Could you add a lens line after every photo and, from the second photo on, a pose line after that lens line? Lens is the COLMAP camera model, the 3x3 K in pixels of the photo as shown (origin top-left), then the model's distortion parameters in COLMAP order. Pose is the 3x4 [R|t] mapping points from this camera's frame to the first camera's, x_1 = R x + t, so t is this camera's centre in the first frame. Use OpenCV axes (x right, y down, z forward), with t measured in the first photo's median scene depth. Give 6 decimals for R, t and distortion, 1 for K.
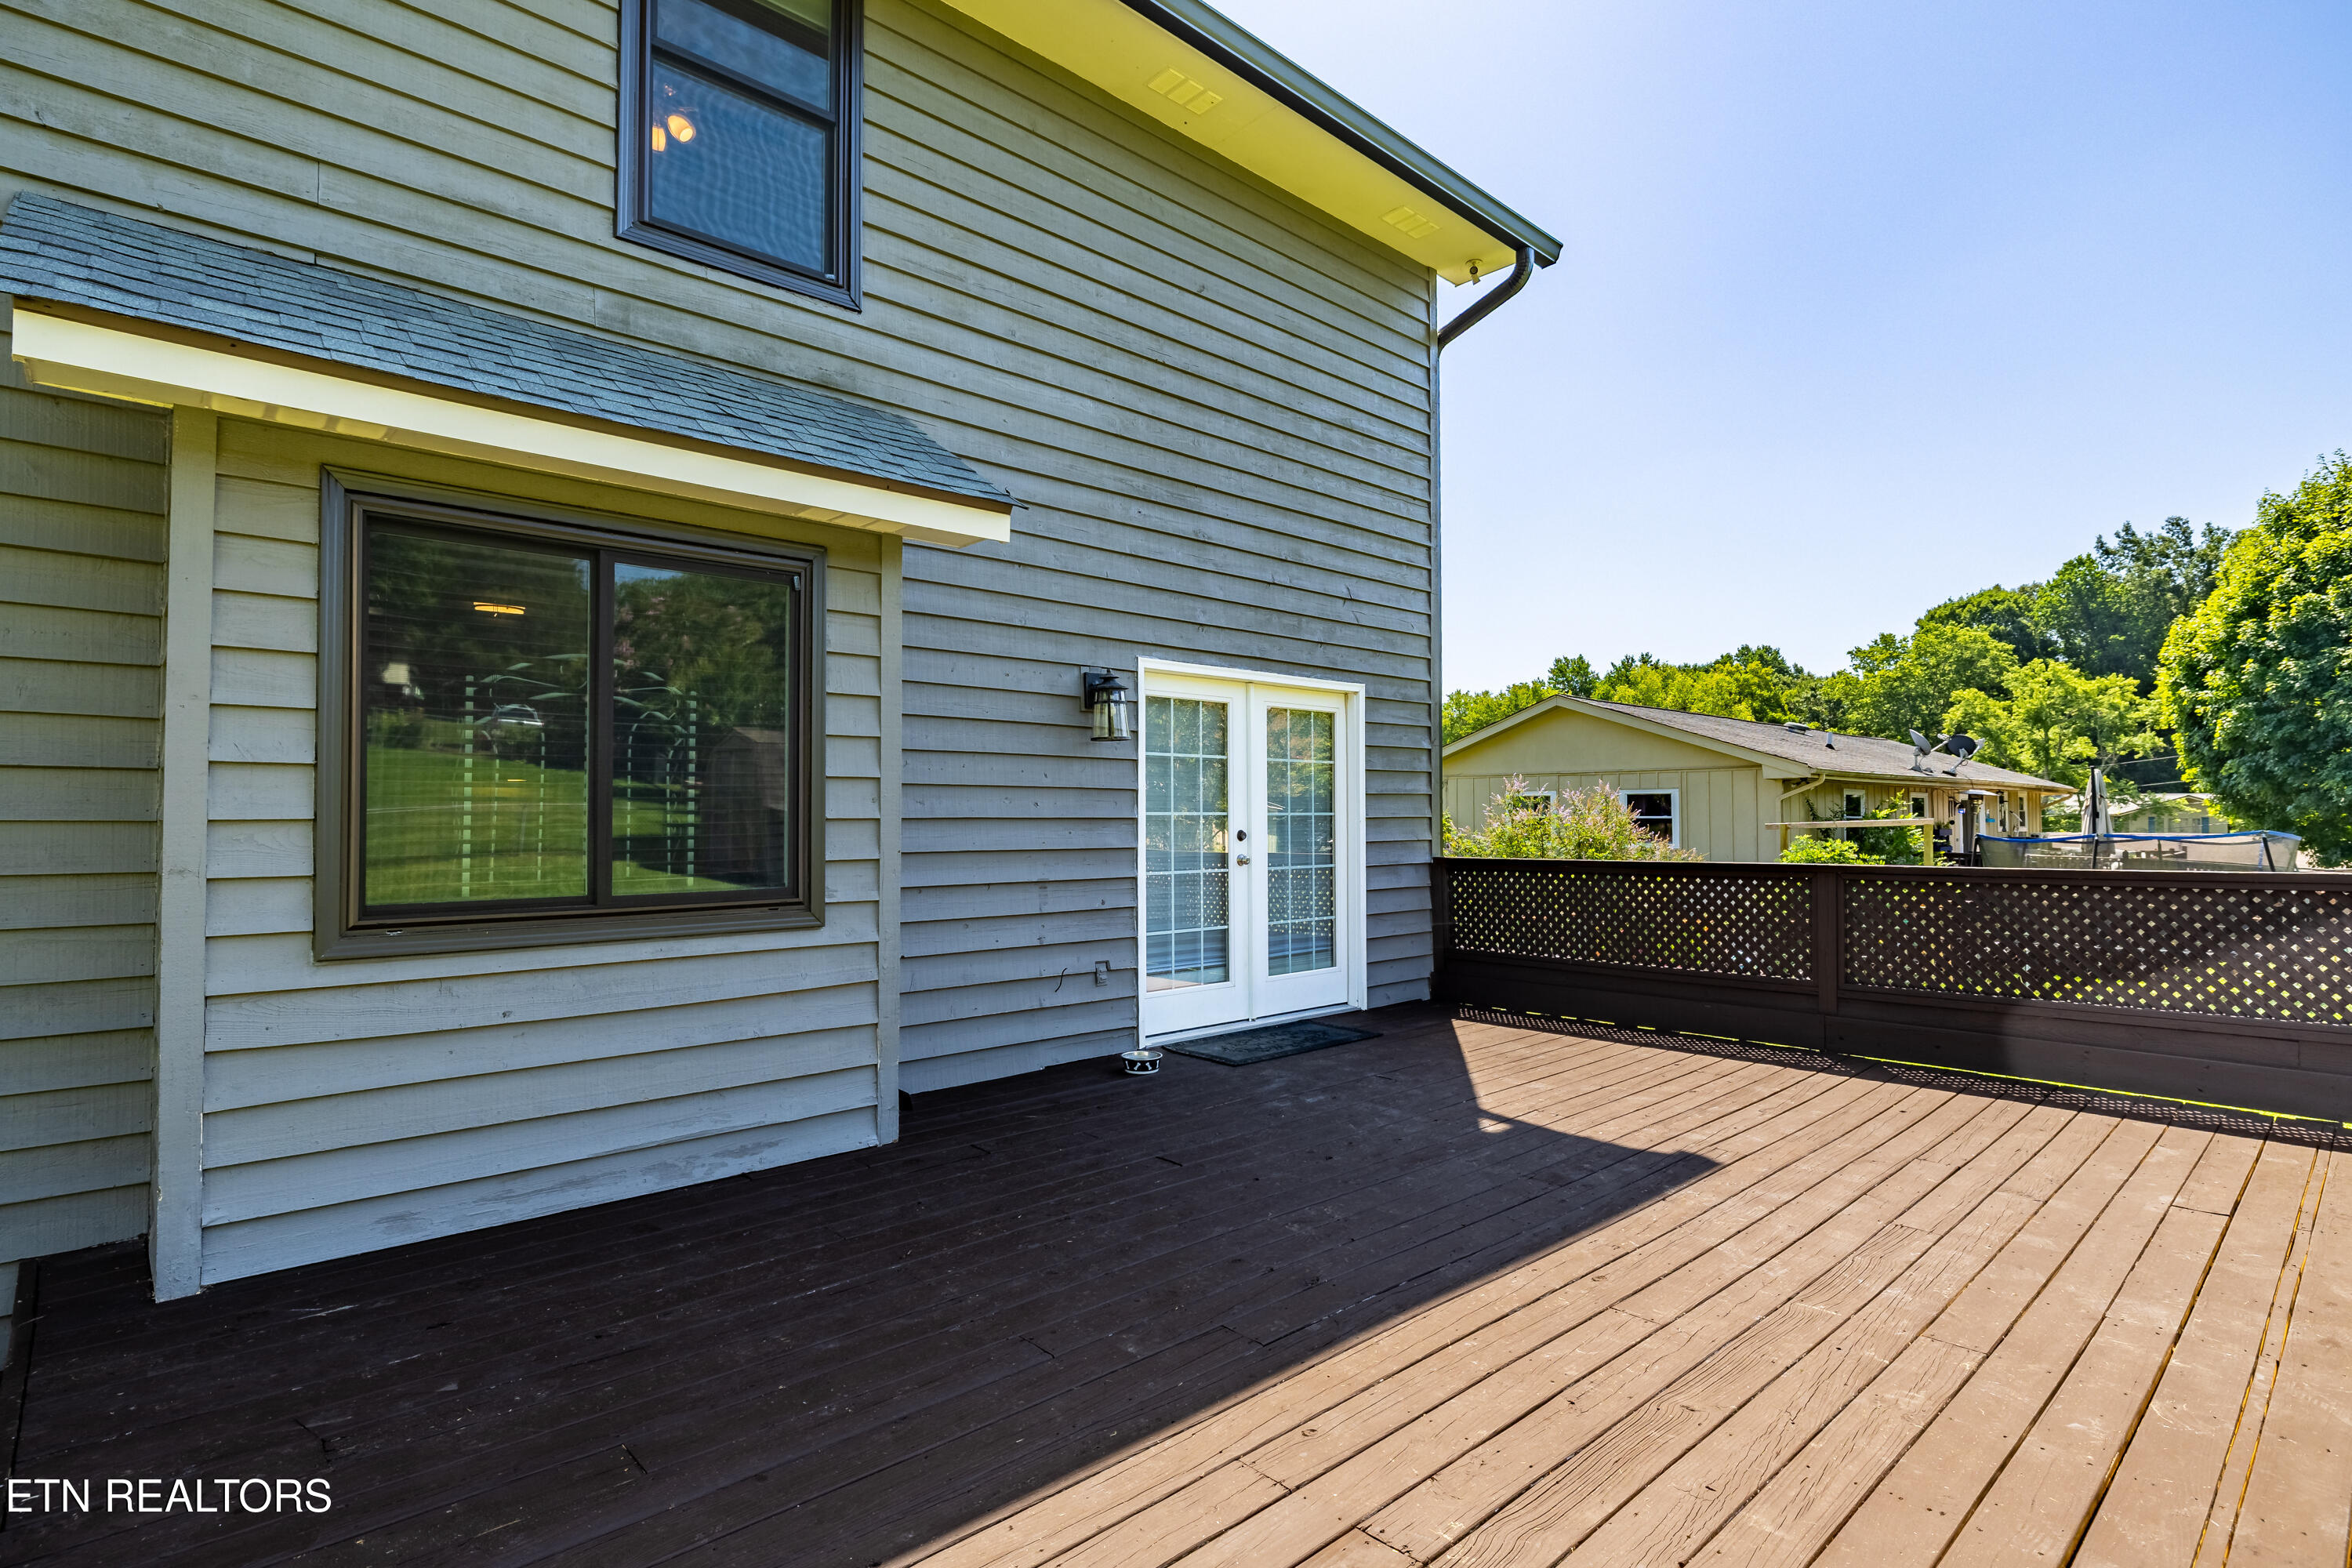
lens RADIAL K [[1156.8, 0, 1185.2], [0, 1156.8, 786.5], [0, 0, 1]] dist [-0.009561, 0.000531]
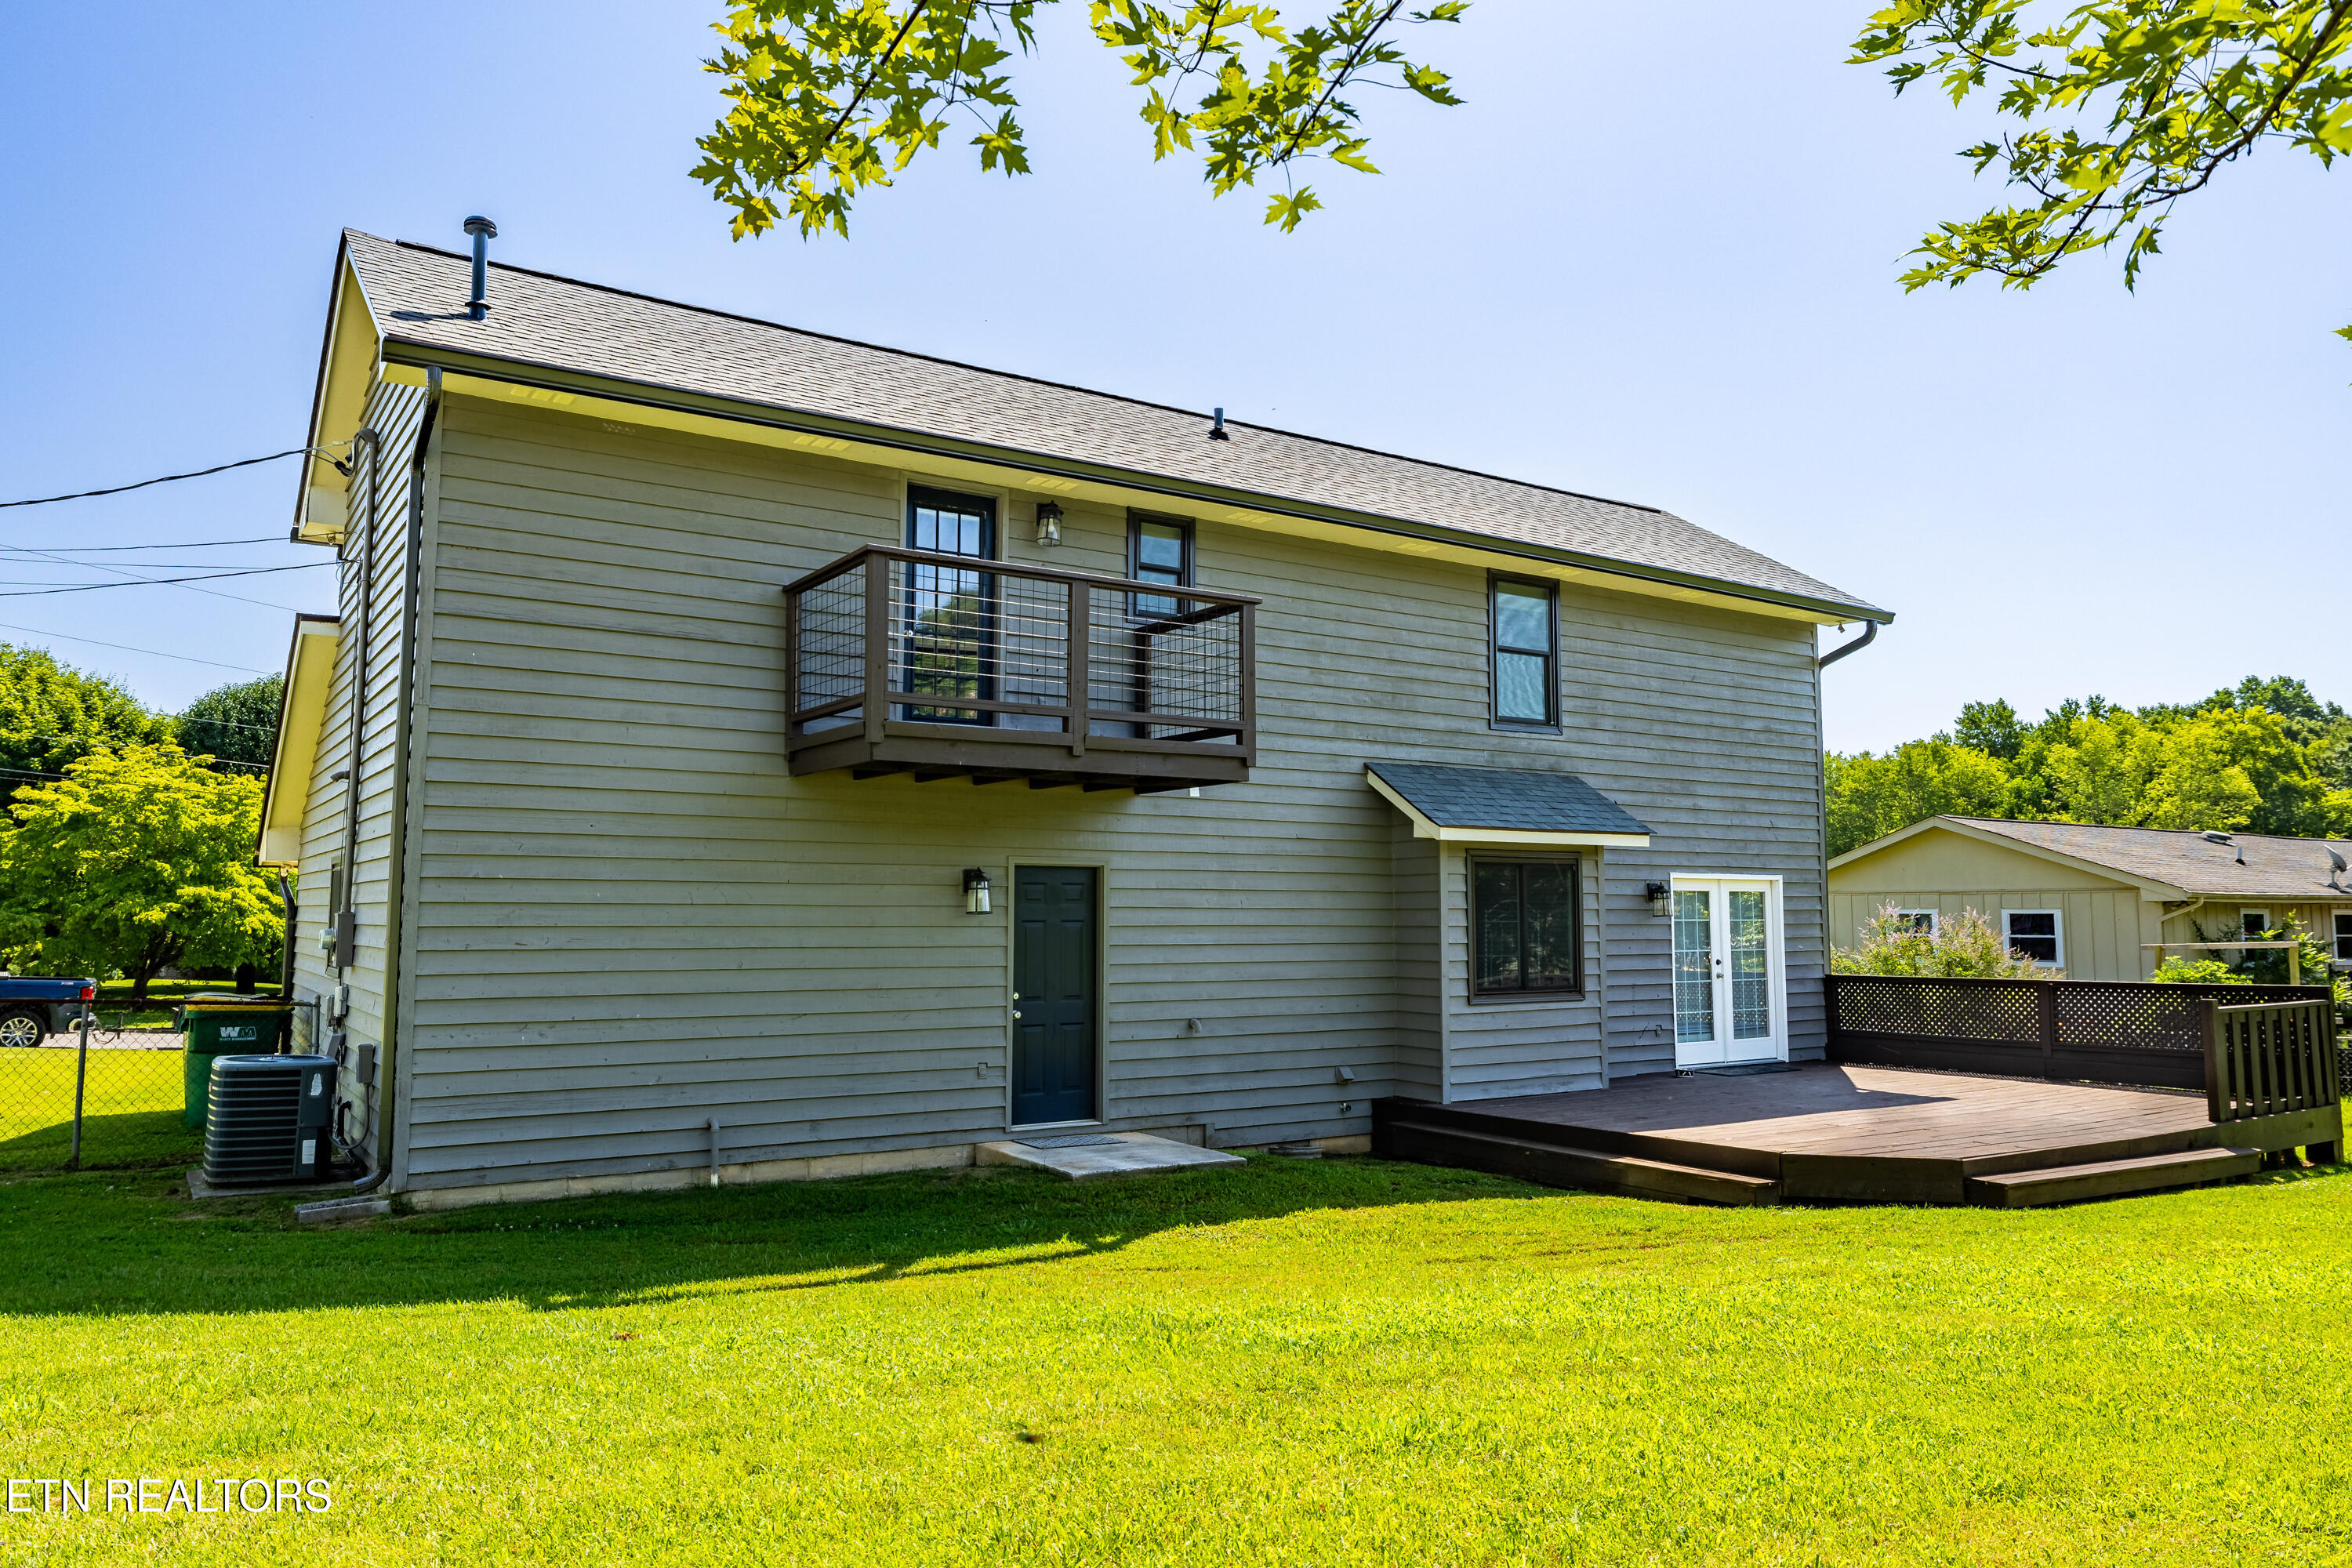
lens RADIAL K [[1576.6, 0, 1171.7], [0, 1576.6, 778.7], [0, 0, 1]] dist [-0.002015, 0.005460]
pose [[0.986762, -0.013541, -0.161610, -0.370496], [0.003836, 0.998178, -0.060214, -0.094242], [0.162130, 0.058797, 0.985016, -1.518201]]
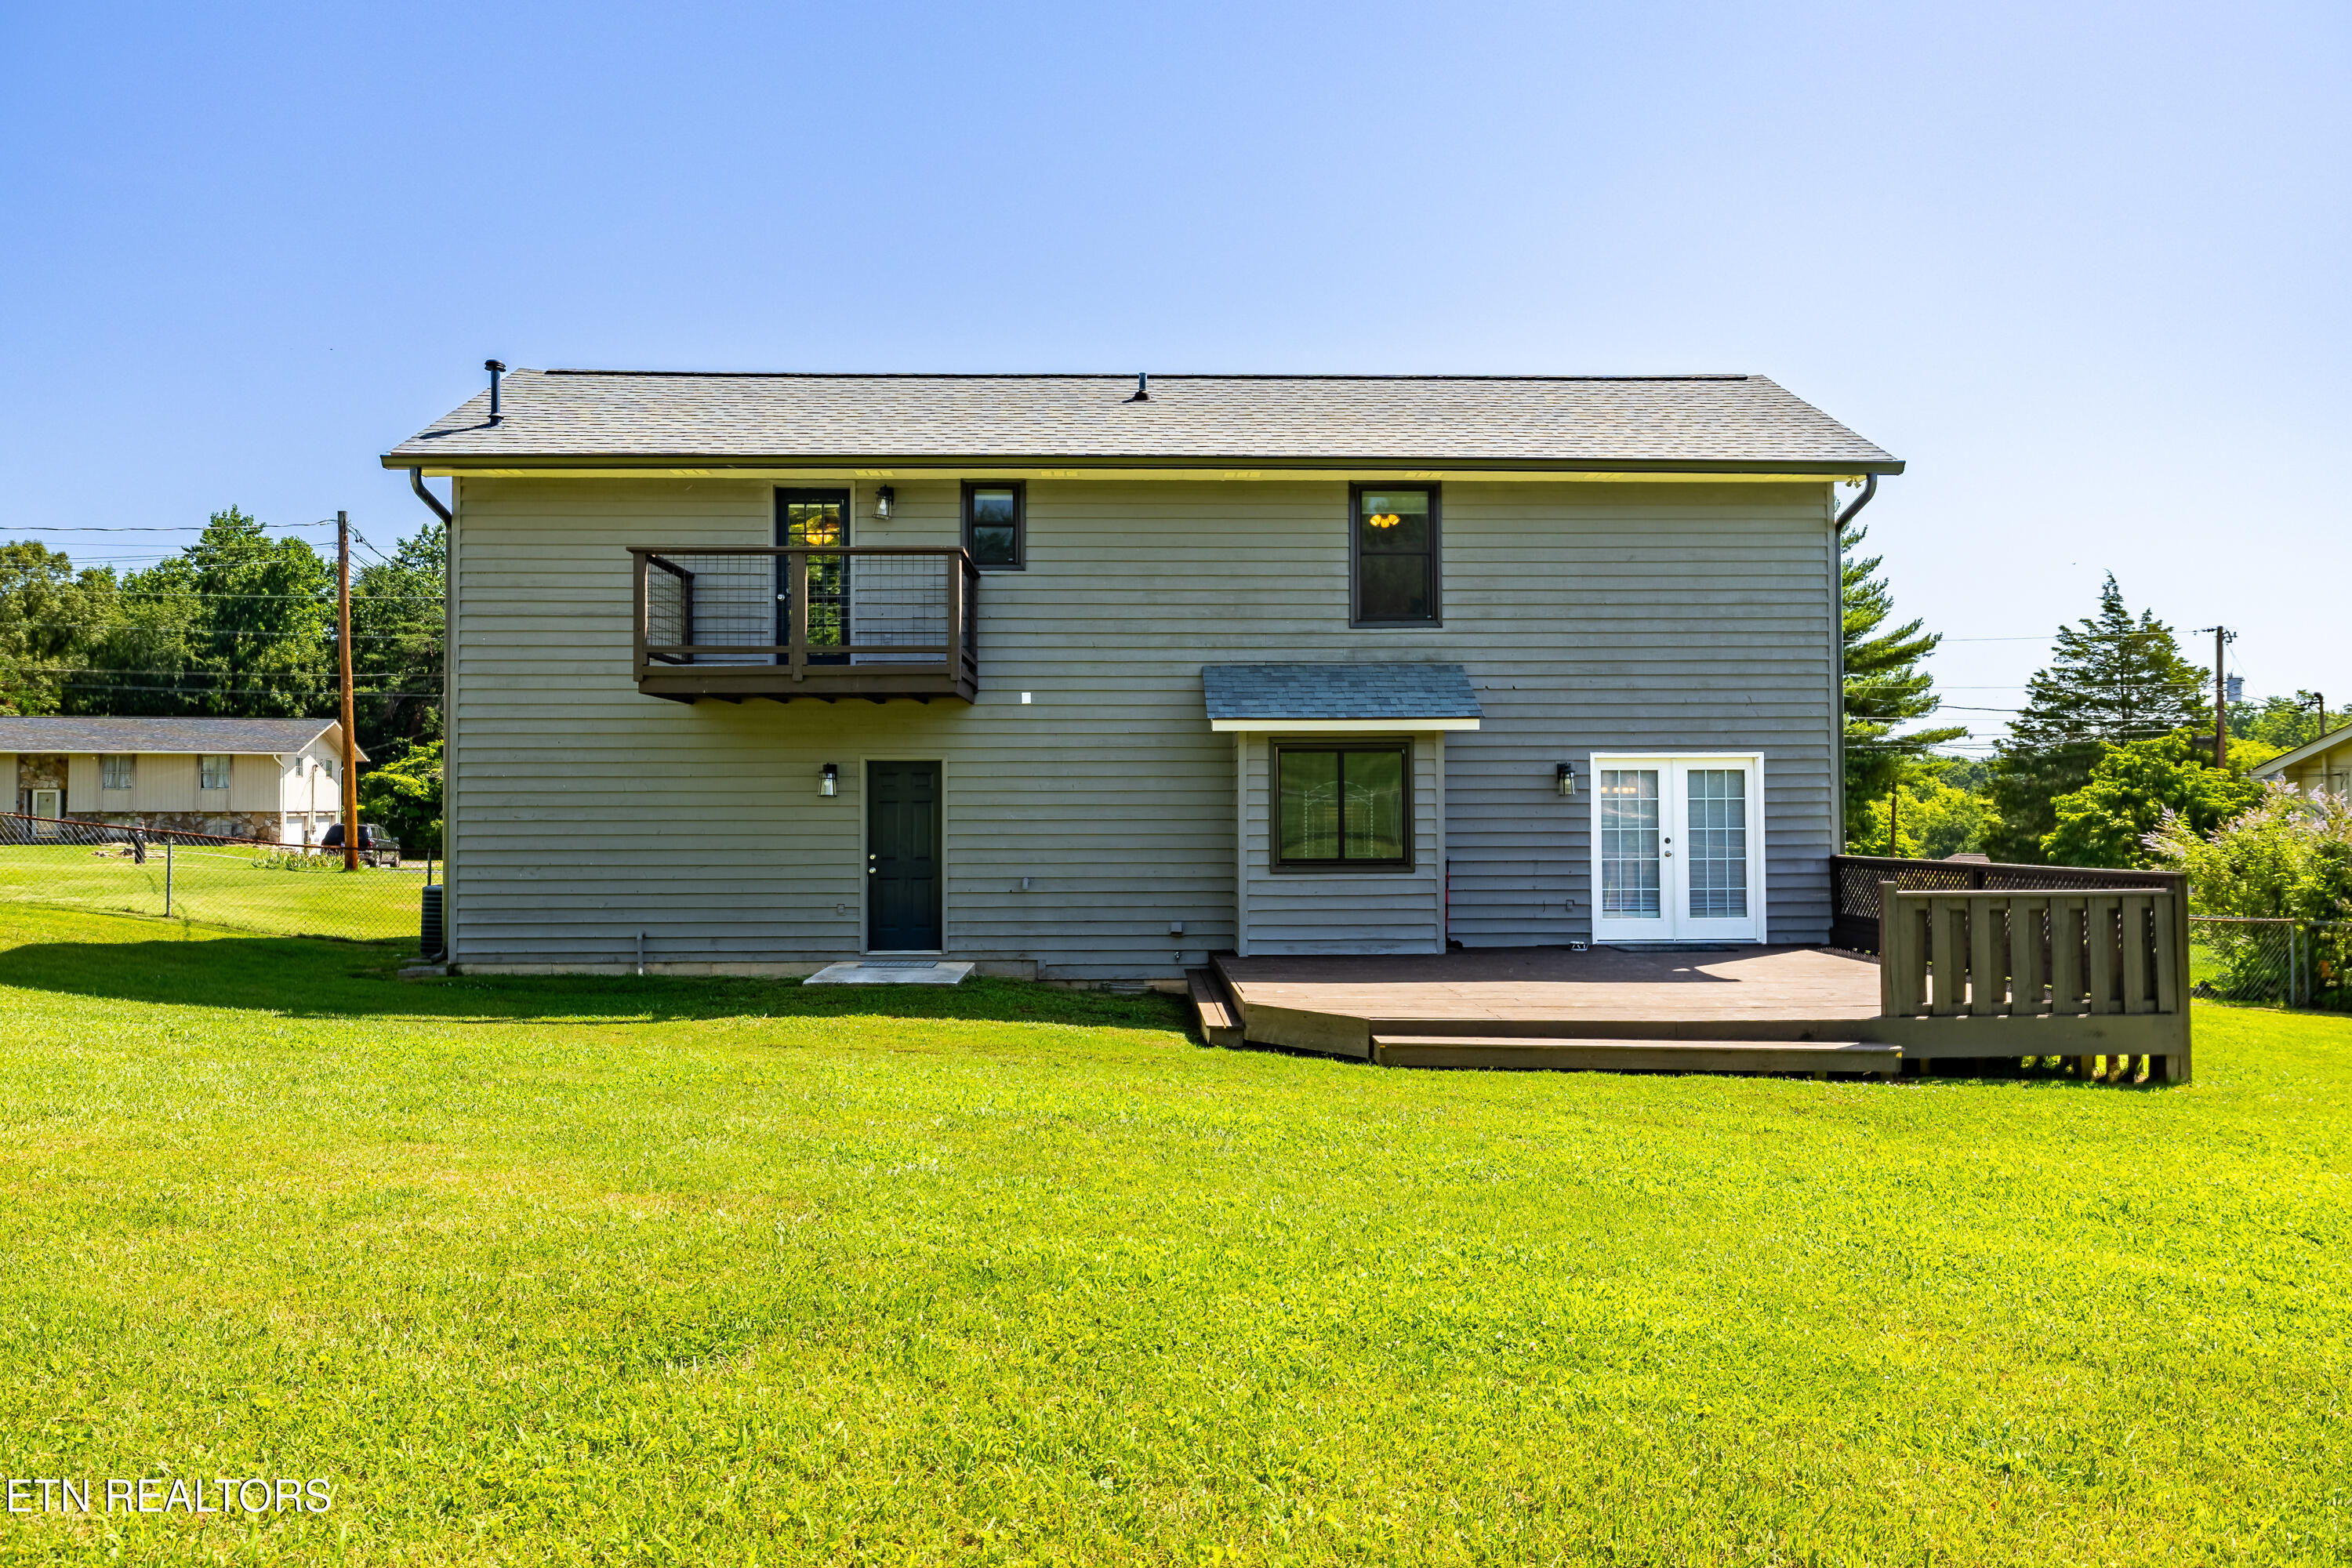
lens RADIAL K [[1374.6, 0, 1176.0], [0, 1374.6, 784.0], [0, 0, 1]] dist [0.002875, -0.000693]
pose [[0.754281, -0.014597, -0.656390, 0.829429], [0.022081, 0.999751, 0.003142, -0.067222], [0.656181, -0.016863, 0.754415, -1.090963]]
